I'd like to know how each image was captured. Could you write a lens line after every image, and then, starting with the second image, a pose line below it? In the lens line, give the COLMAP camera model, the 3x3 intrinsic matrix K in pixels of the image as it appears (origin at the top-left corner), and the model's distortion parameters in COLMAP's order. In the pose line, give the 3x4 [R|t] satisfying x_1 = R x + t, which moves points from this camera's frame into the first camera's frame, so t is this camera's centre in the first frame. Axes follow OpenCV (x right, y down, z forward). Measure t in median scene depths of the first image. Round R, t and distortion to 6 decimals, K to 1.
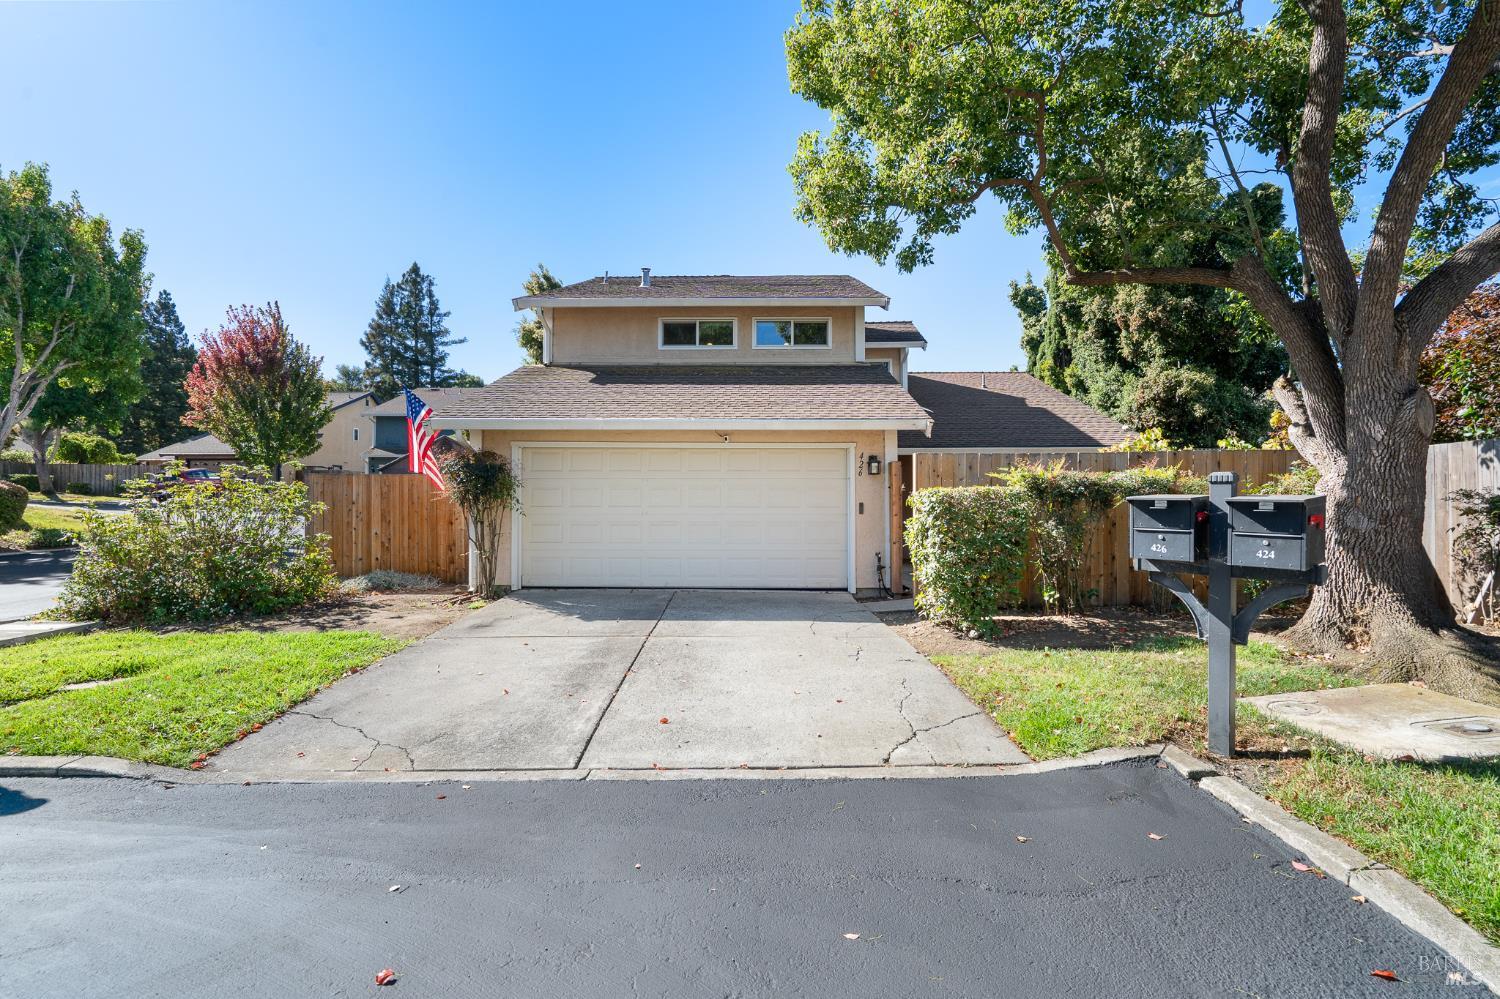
lens RADIAL K [[679.1, 0, 752.5], [0, 679.1, 505.1], [0, 0, 1]] dist [-0.004815, 0.000094]
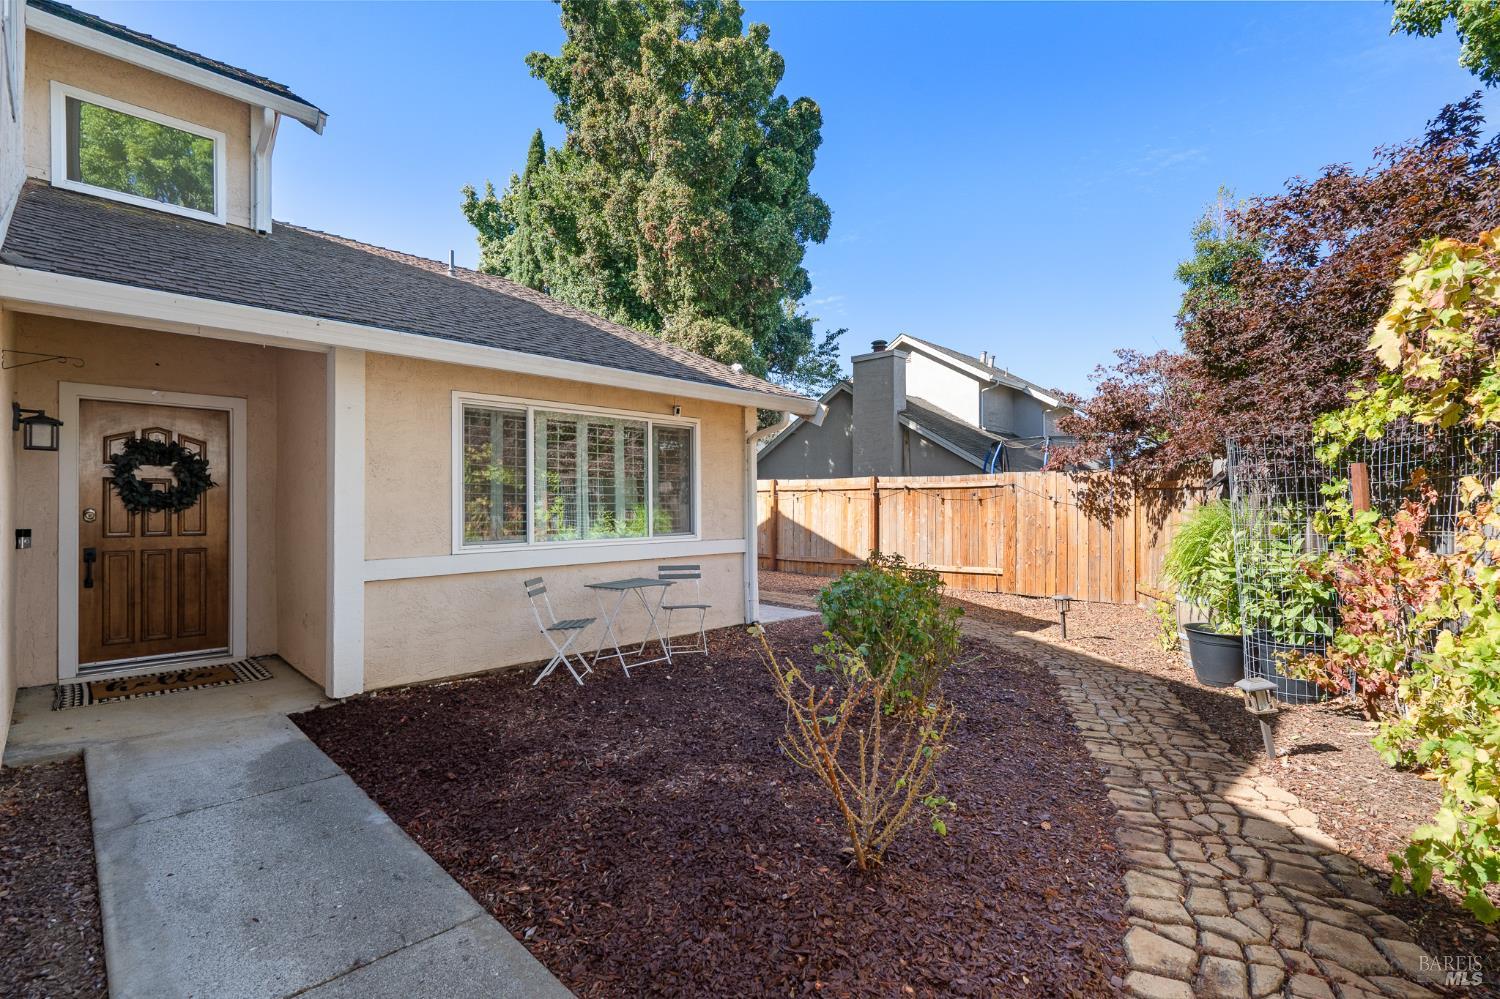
lens RADIAL K [[675.6, 0, 754.6], [0, 675.6, 501.4], [0, 0, 1]] dist [-0.003262, 0.000703]
pose [[0.679620, 0.003584, 0.733556, 0.170588], [-0.004056, 0.999991, -0.001128, -0.004187], [-0.733553, -0.002208, 0.679629, 0.665034]]
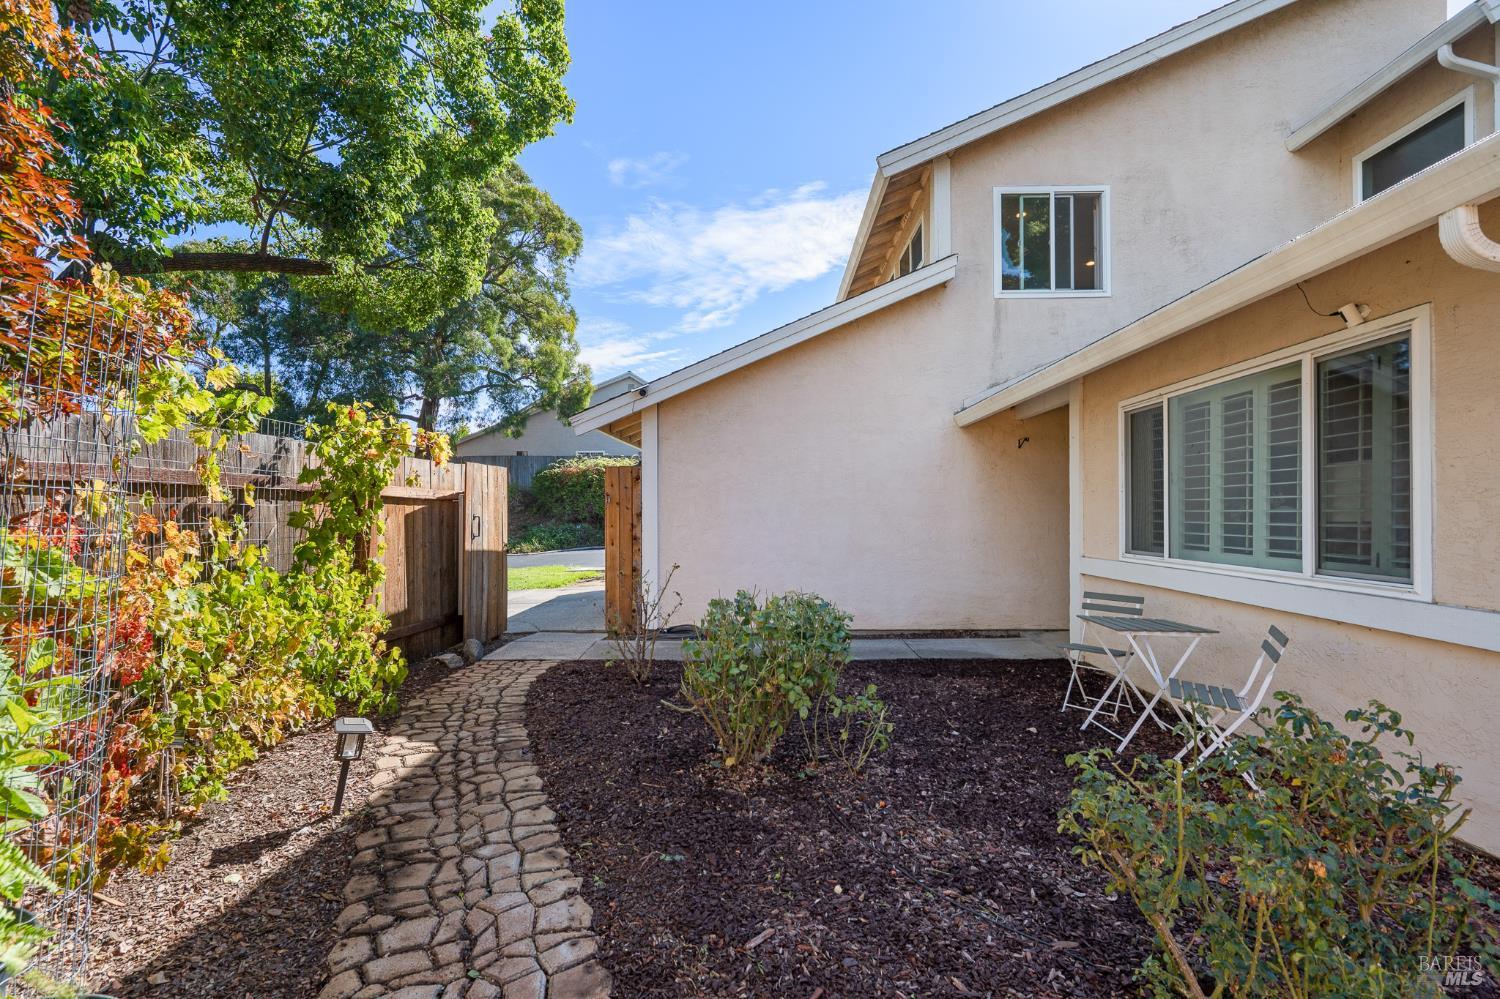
lens RADIAL K [[679.1, 0, 752.5], [0, 679.1, 505.1], [0, 0, 1]] dist [-0.004815, 0.000094]
pose [[-0.001134, -0.008066, -0.999967, 0.756848], [0.008932, 0.999927, -0.008076, -0.004924], [0.999959, -0.008941, -0.001062, 0.844471]]
